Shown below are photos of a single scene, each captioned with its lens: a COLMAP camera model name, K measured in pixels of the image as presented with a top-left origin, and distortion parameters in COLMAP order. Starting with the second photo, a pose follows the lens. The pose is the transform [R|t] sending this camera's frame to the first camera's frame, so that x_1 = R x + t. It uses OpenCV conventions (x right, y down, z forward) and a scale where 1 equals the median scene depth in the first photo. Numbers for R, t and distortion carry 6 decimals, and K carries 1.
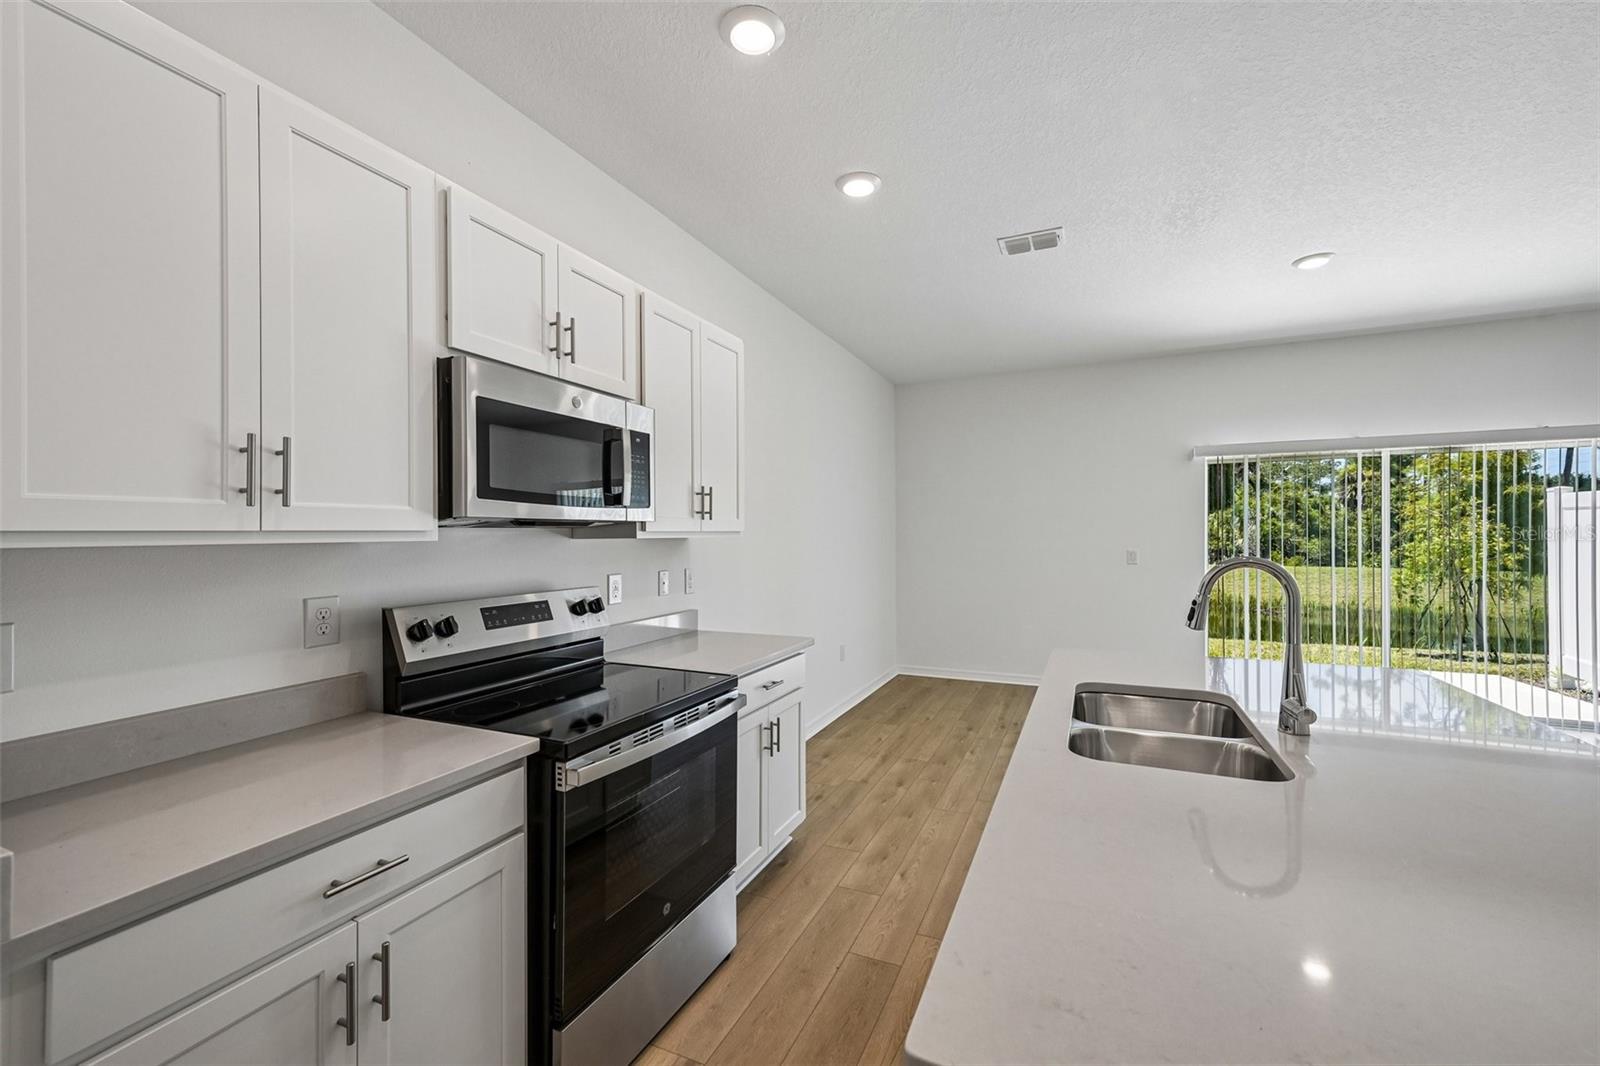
lens RADIAL K [[629.7, 0, 802.5], [0, 629.7, 532.1], [0, 0, 1]] dist [-0.000253, -0.001383]
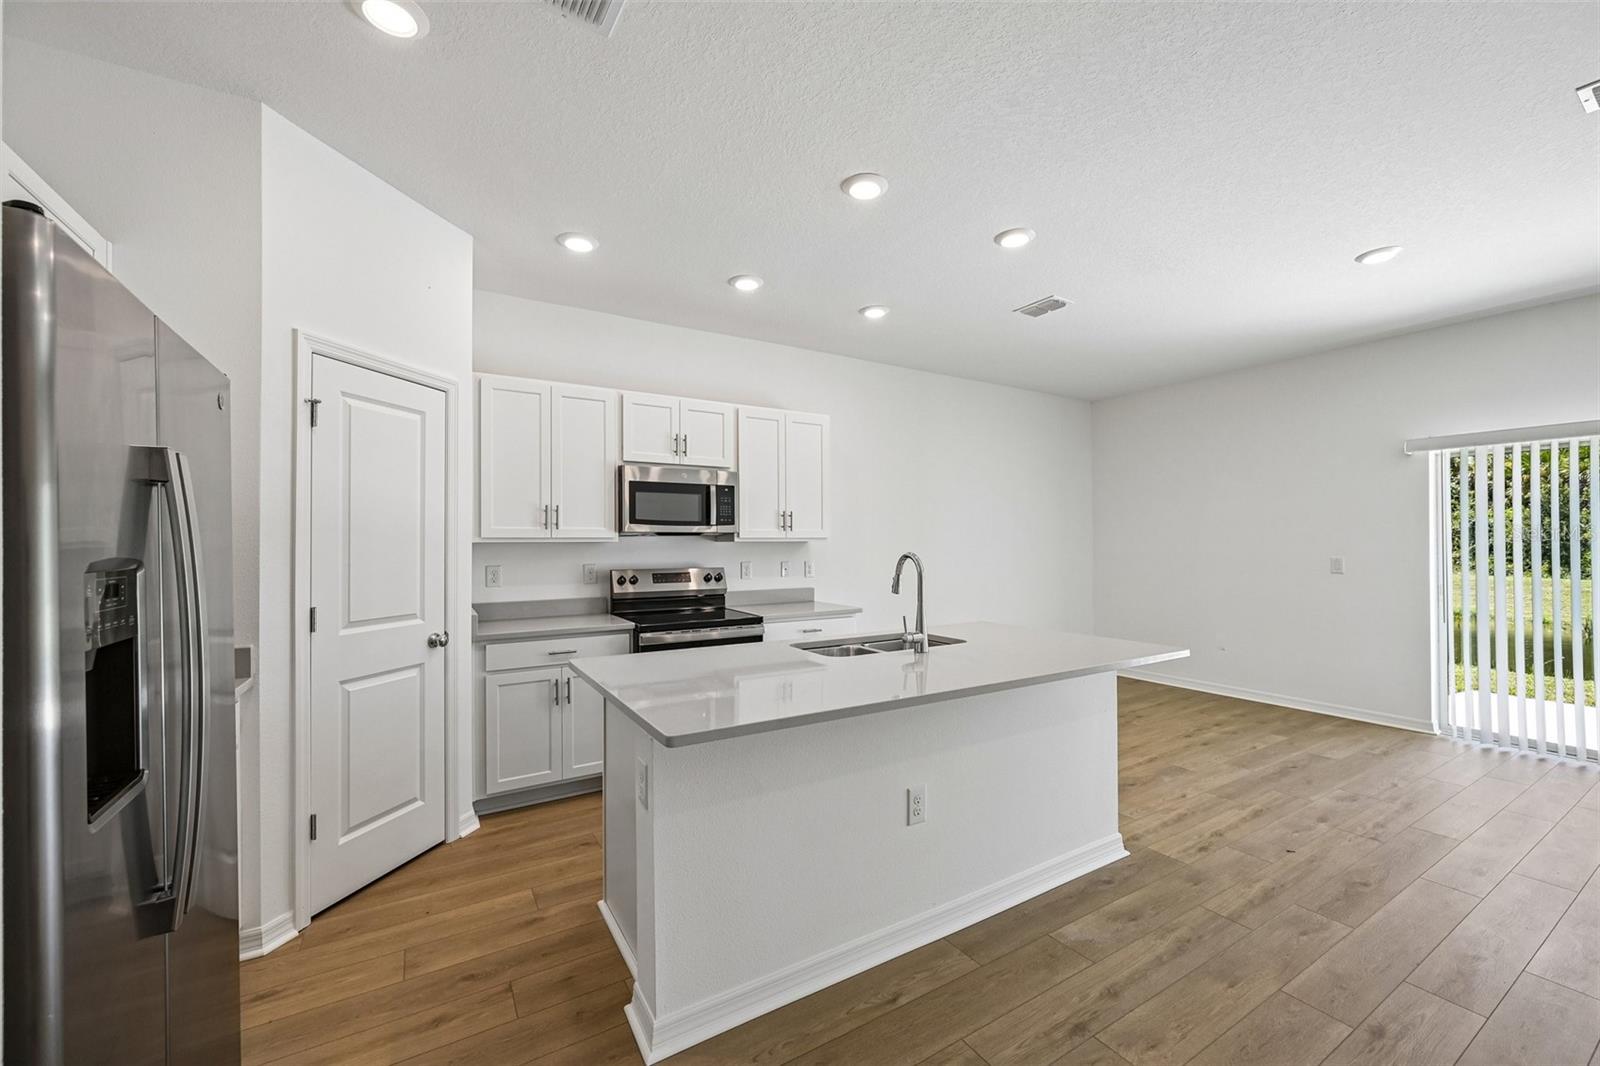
lens RADIAL K [[629.7, 0, 802.9], [0, 629.7, 532.0], [0, 0, 1]] dist [-0.000253, -0.001383]
pose [[0.831098, -0.003928, -0.556113, 0.858224], [-0.000112, 0.999974, -0.007230, -0.003581], [0.556127, 0.006071, 0.831075, -0.387460]]
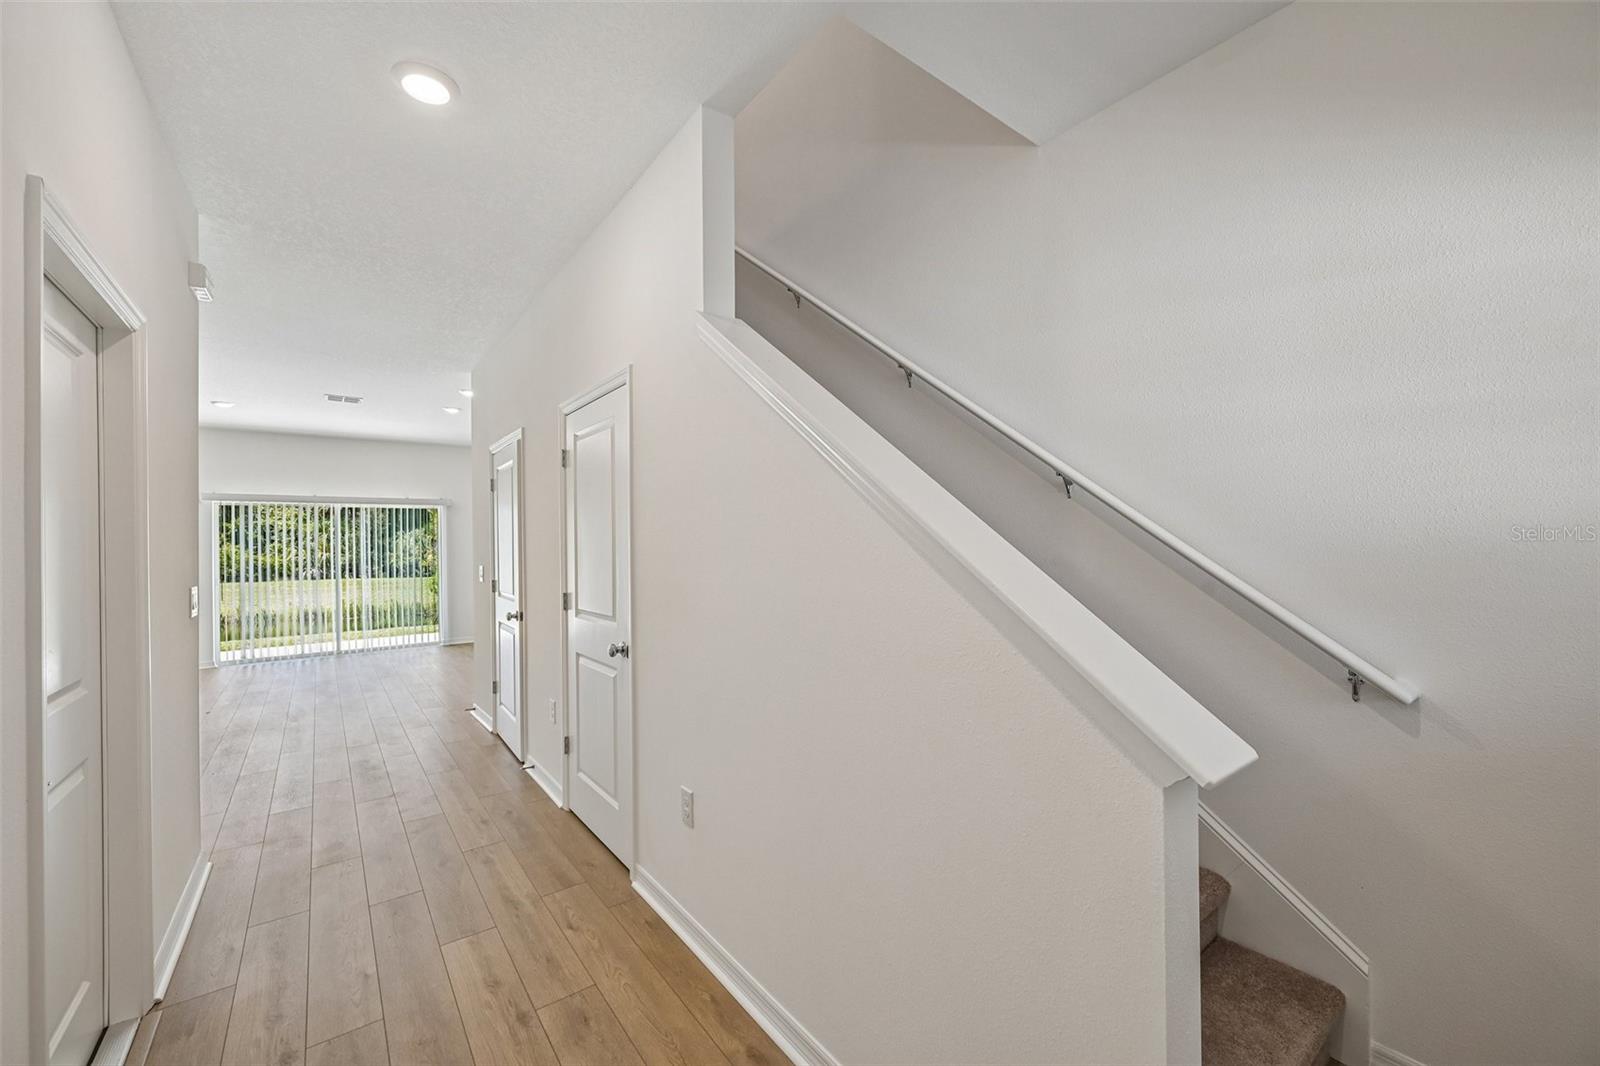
lens RADIAL K [[629.7, 0, 809.4], [0, 629.7, 546.5], [0, 0, 1]] dist [-0.000253, -0.001383]
pose [[0.459006, -0.001279, 0.888432, -0.020578], [0.002094, 0.999998, 0.000358, -0.027613], [-0.888431, 0.001697, 0.459008, -1.832534]]
